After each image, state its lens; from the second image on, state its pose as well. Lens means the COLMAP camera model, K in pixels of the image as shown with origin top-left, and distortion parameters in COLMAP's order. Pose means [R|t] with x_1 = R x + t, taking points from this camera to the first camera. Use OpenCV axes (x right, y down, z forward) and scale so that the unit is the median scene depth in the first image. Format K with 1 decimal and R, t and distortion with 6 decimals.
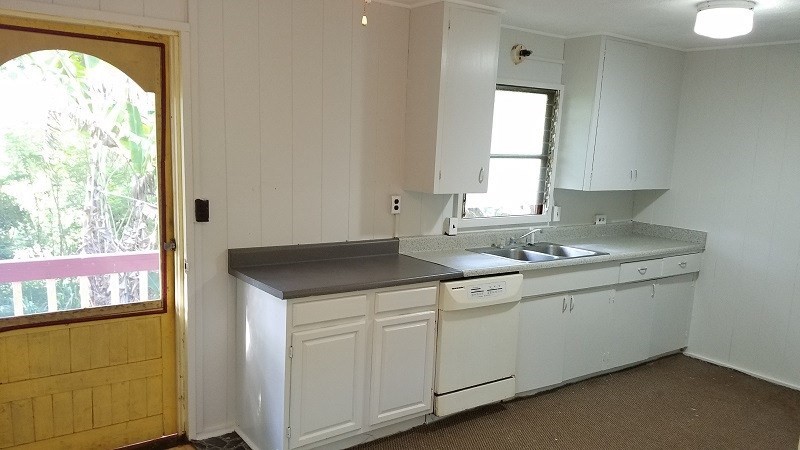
lens RADIAL K [[616.1, 0, 397.1], [0, 616.1, 229.4], [0, 0, 1]] dist [0.133700, -0.245131]
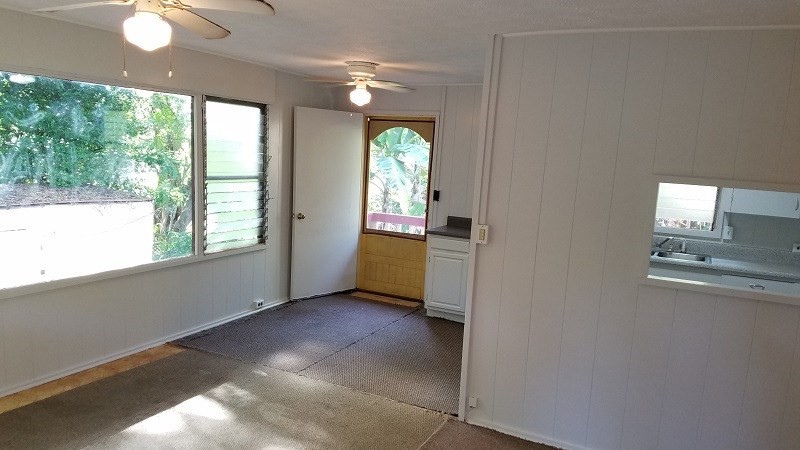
lens RADIAL K [[616.1, 0, 397.1], [0, 616.1, 229.4], [0, 0, 1]] dist [0.133700, -0.245131]
pose [[0.431729, 0.088812, -0.897621, 1.609637], [-0.158671, 0.987101, 0.021349, 0.063675], [0.887938, 0.133210, 0.440251, -0.052805]]
